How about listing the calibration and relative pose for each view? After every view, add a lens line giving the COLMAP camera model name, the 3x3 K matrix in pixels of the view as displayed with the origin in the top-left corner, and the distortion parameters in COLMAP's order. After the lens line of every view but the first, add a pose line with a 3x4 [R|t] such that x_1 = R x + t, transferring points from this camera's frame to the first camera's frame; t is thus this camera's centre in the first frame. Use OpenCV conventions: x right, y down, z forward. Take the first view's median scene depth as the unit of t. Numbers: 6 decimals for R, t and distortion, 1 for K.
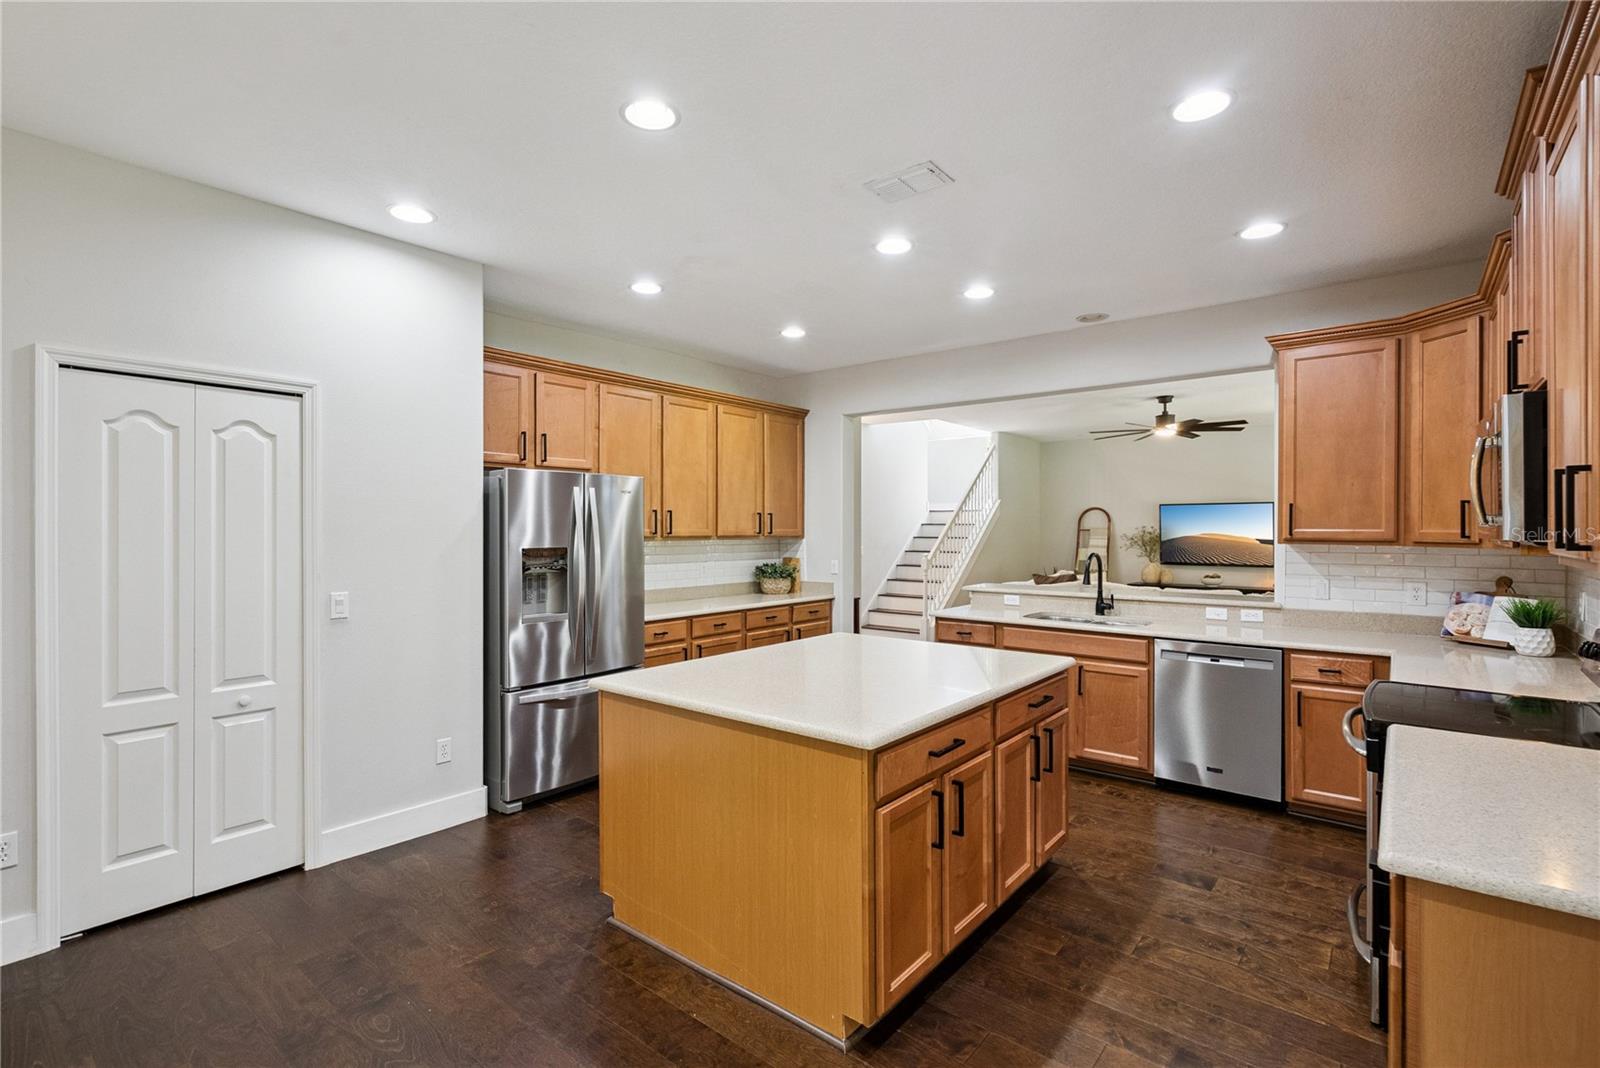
lens RADIAL K [[730.3, 0, 800.9], [0, 730.3, 524.8], [0, 0, 1]] dist [-0.006003, 0.004564]
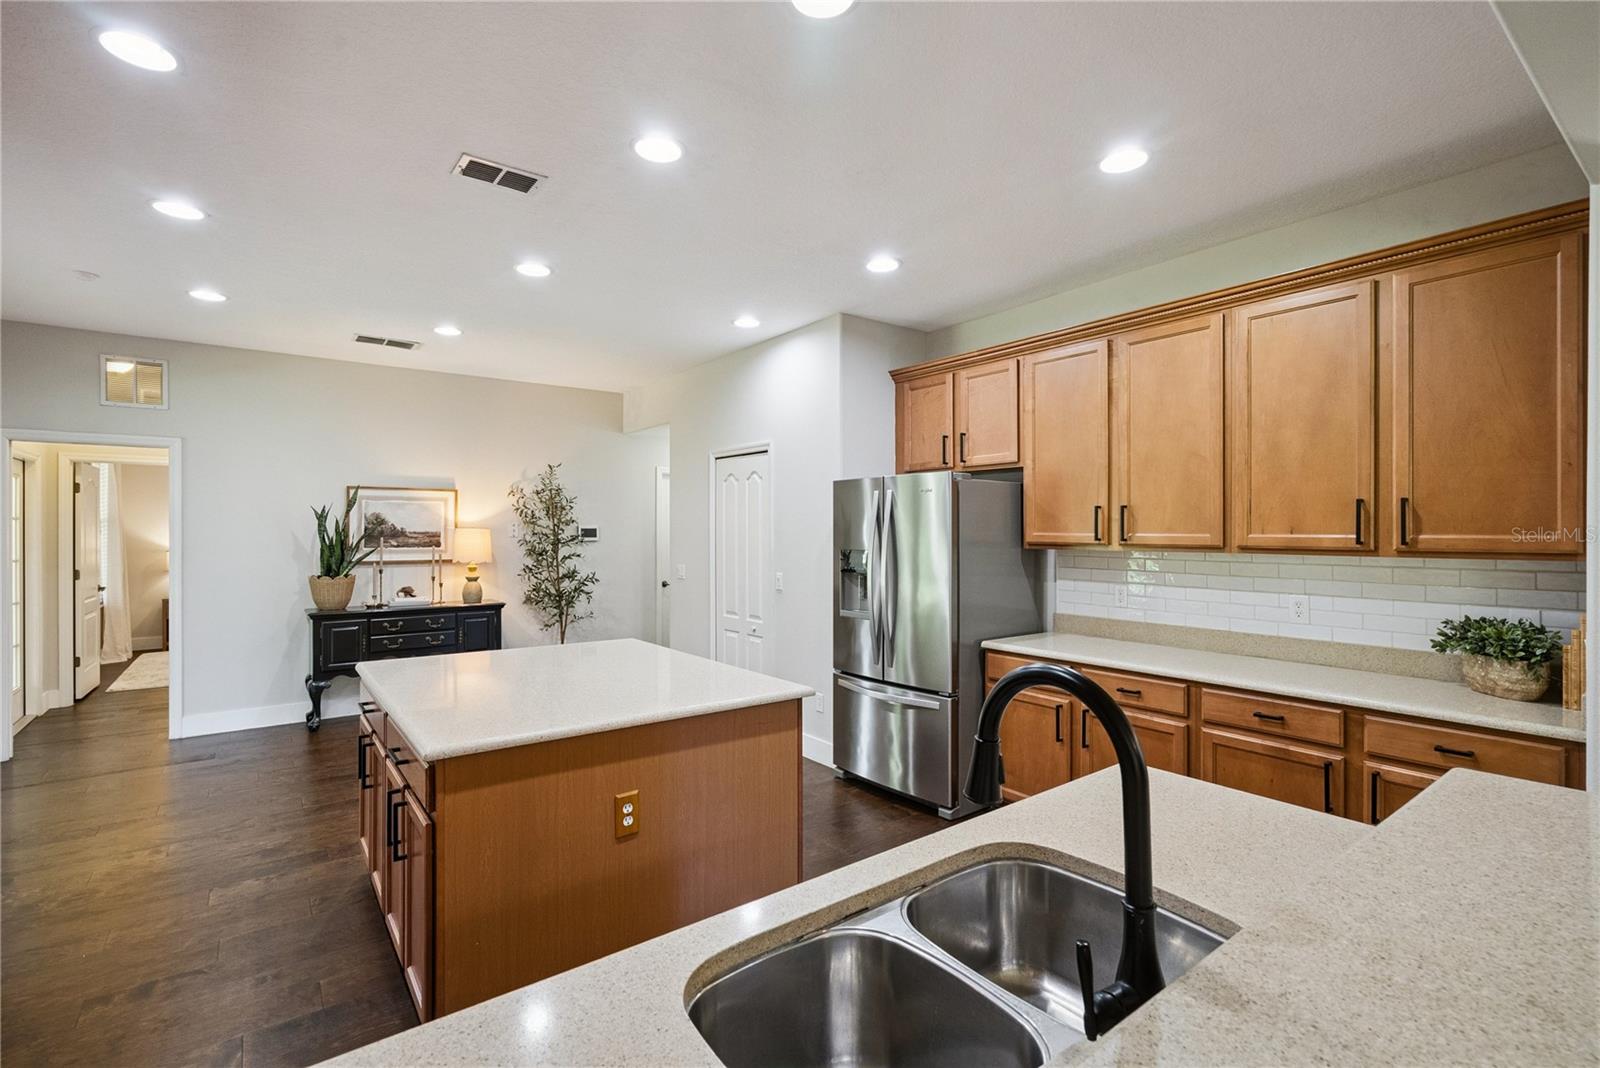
lens RADIAL K [[730.3, 0, 806.6], [0, 730.3, 529.3], [0, 0, 1]] dist [-0.006003, 0.004564]
pose [[-0.226275, -0.002367, -0.974061, 0.488886], [0.005762, 0.999976, -0.003768, 0.002724], [0.974046, -0.006465, -0.226256, 0.791582]]
